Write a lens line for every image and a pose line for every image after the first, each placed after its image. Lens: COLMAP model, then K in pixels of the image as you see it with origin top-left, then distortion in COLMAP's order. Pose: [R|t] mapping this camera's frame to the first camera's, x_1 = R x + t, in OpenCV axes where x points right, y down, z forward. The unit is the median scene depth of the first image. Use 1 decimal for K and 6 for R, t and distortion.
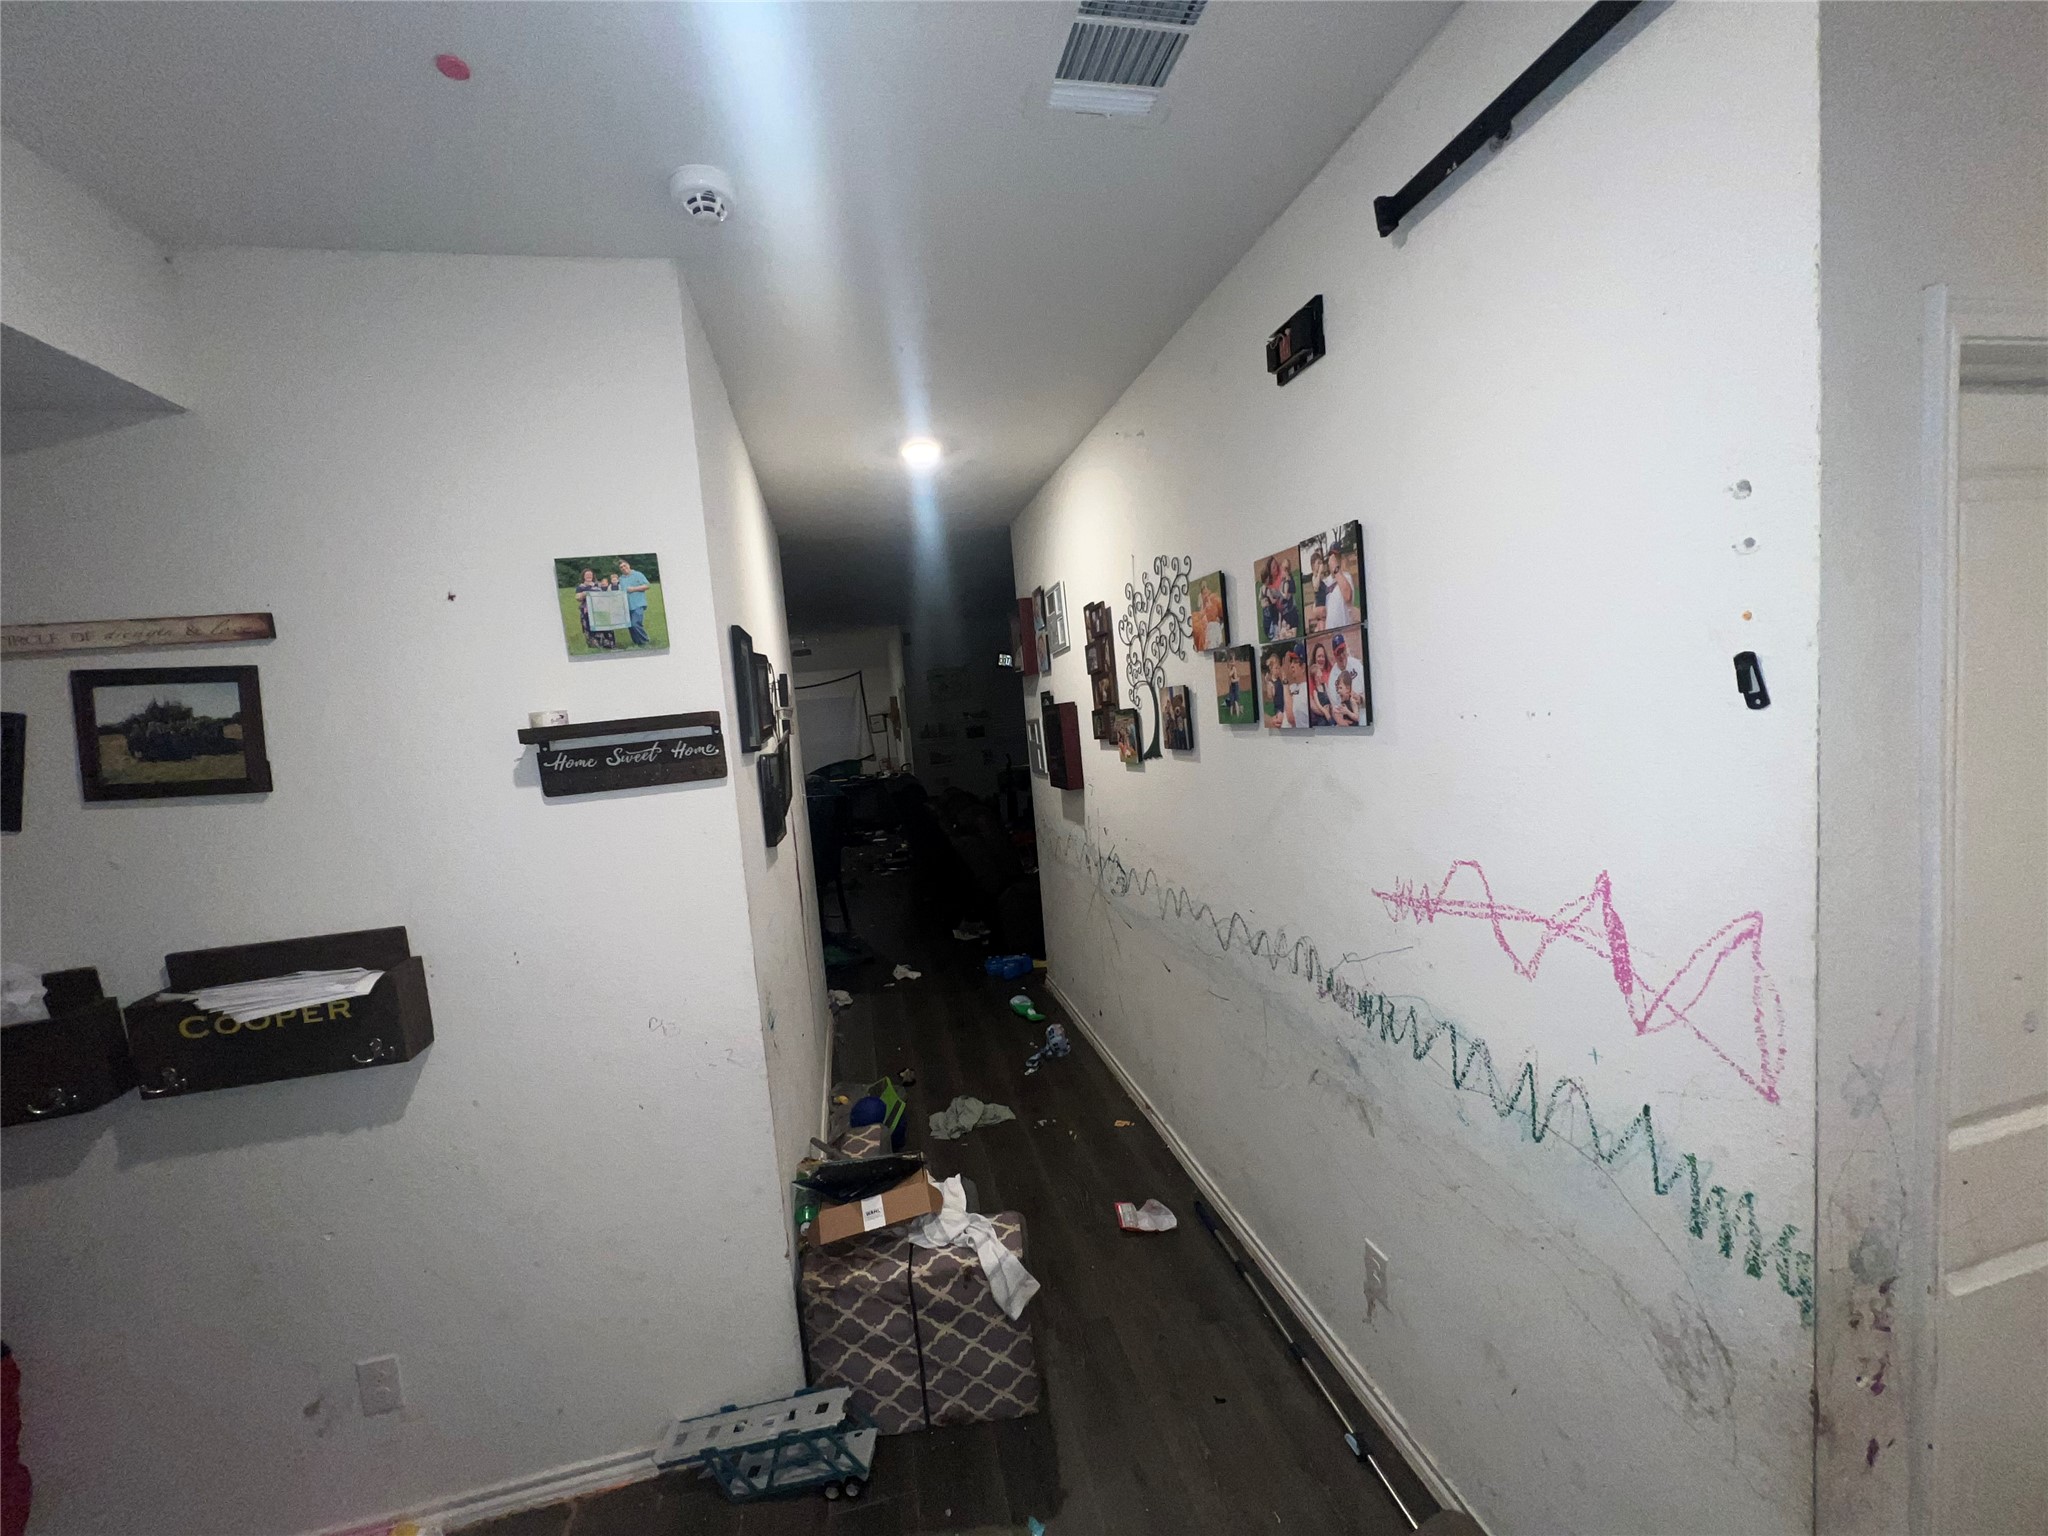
lens RADIAL K [[820.4, 0, 1028.7], [0, 820.4, 770.2], [0, 0, 1]] dist [-0.000008, -0.000037]
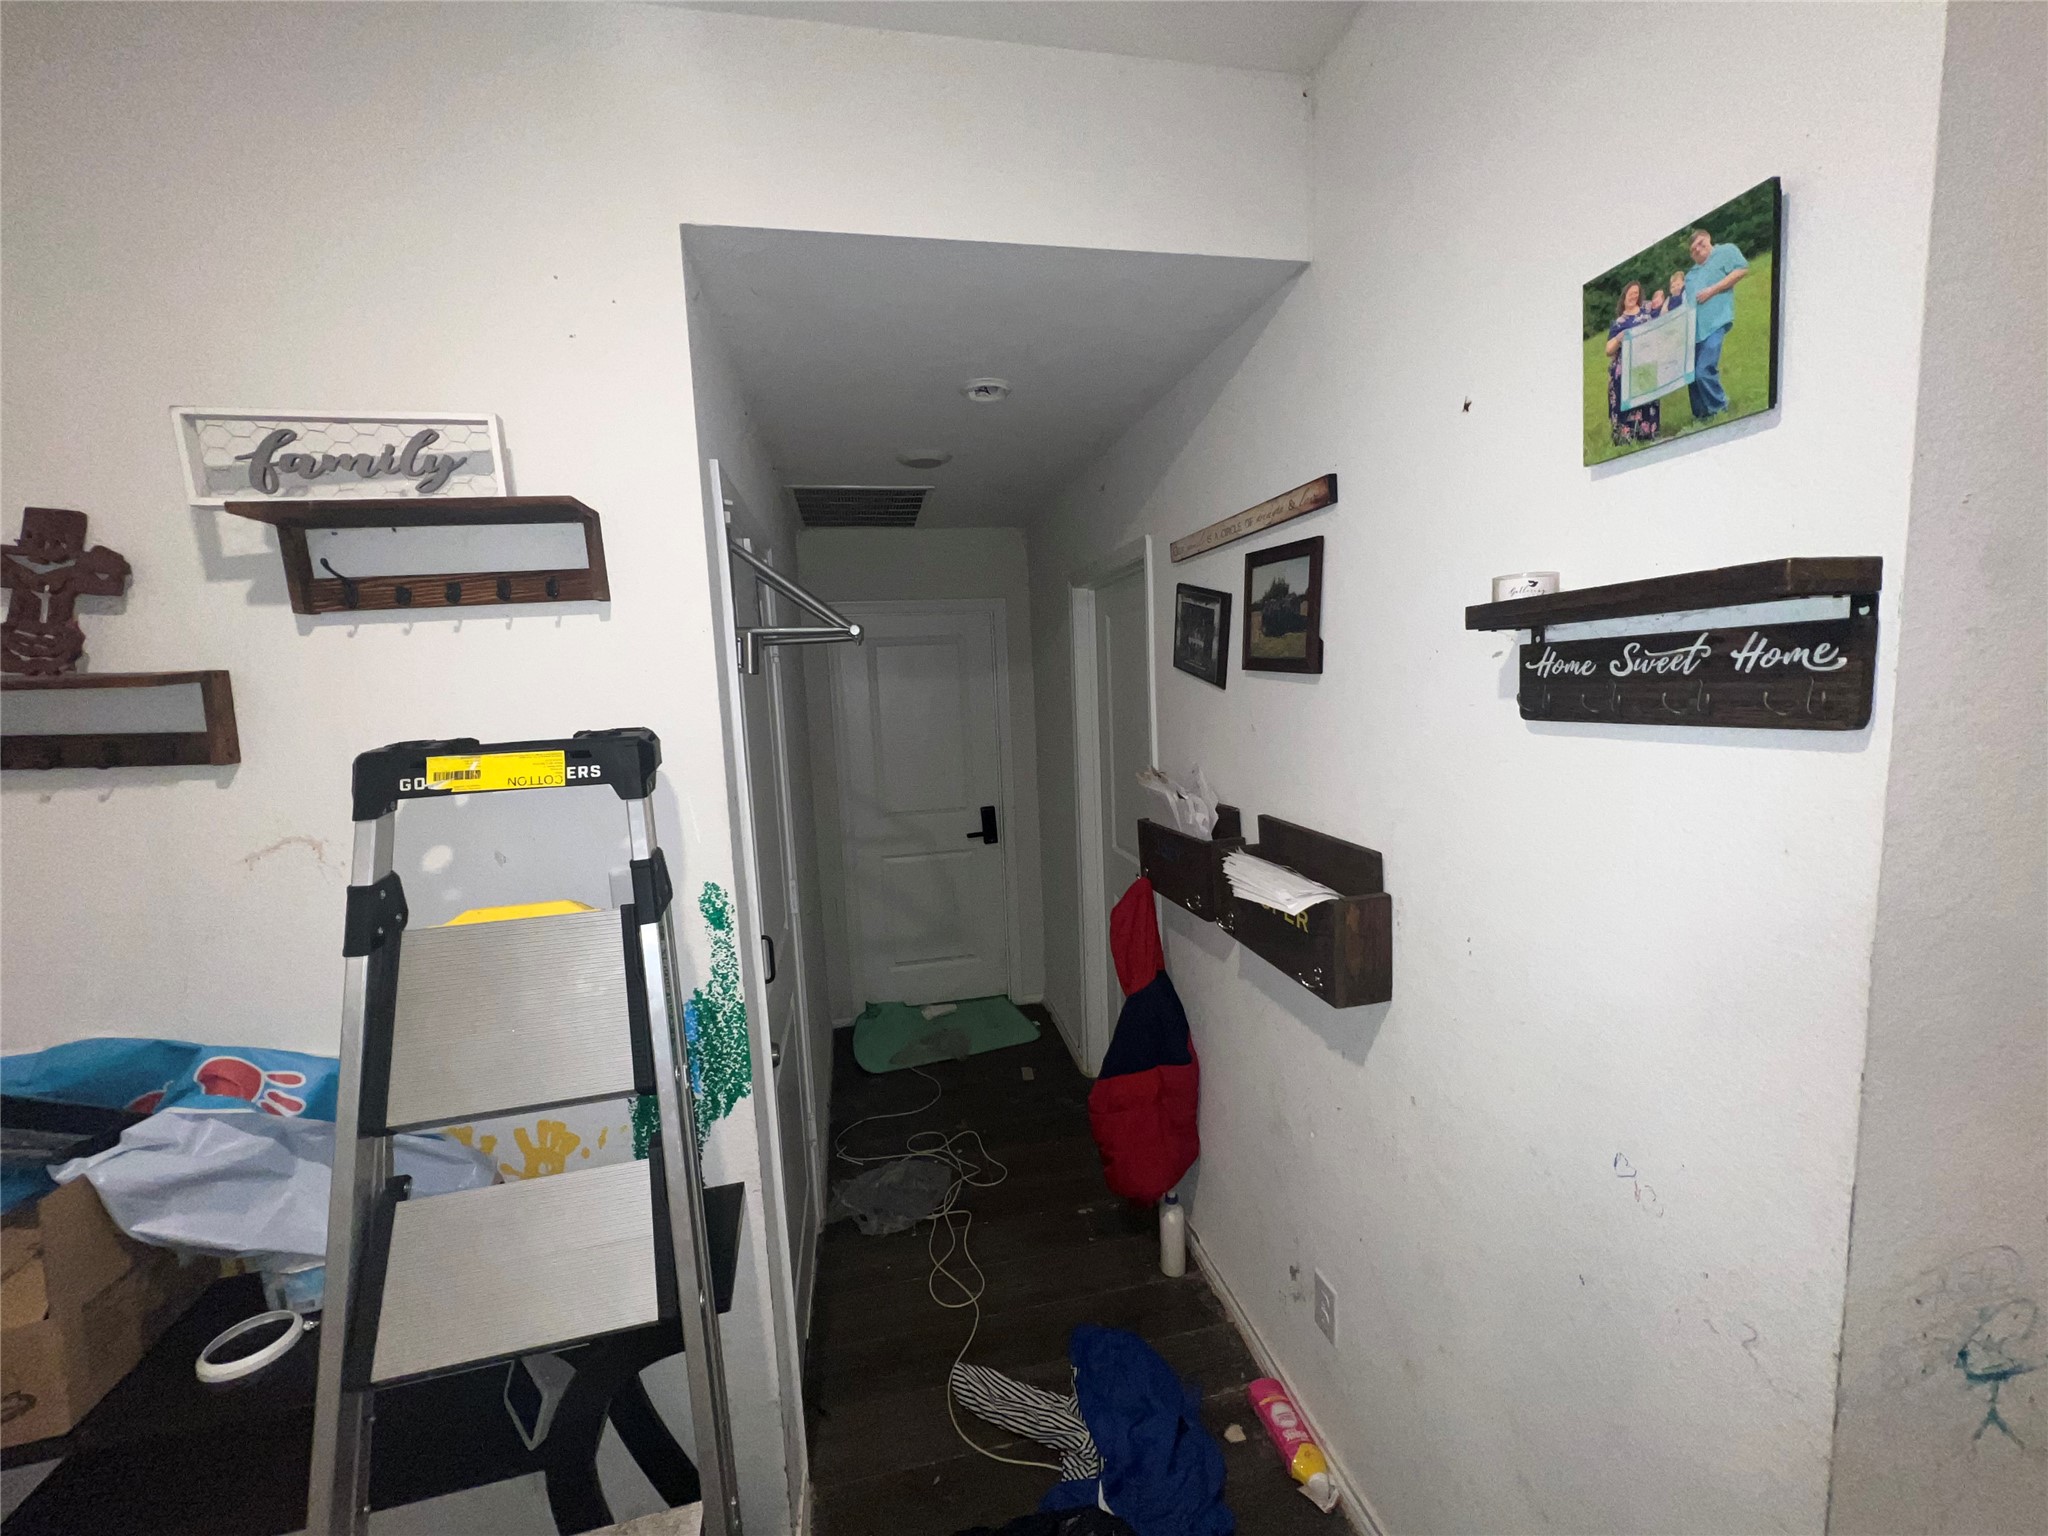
lens RADIAL K [[820.5, 0, 1030.3], [0, 820.5, 774.6], [0, 0, 1]] dist [0.001425, -0.000124]
pose [[-0.007327, 0.202262, -0.979304, 0.021451], [-0.042586, 0.978379, 0.202389, -0.034850], [0.999066, 0.043188, 0.001445, 0.636914]]
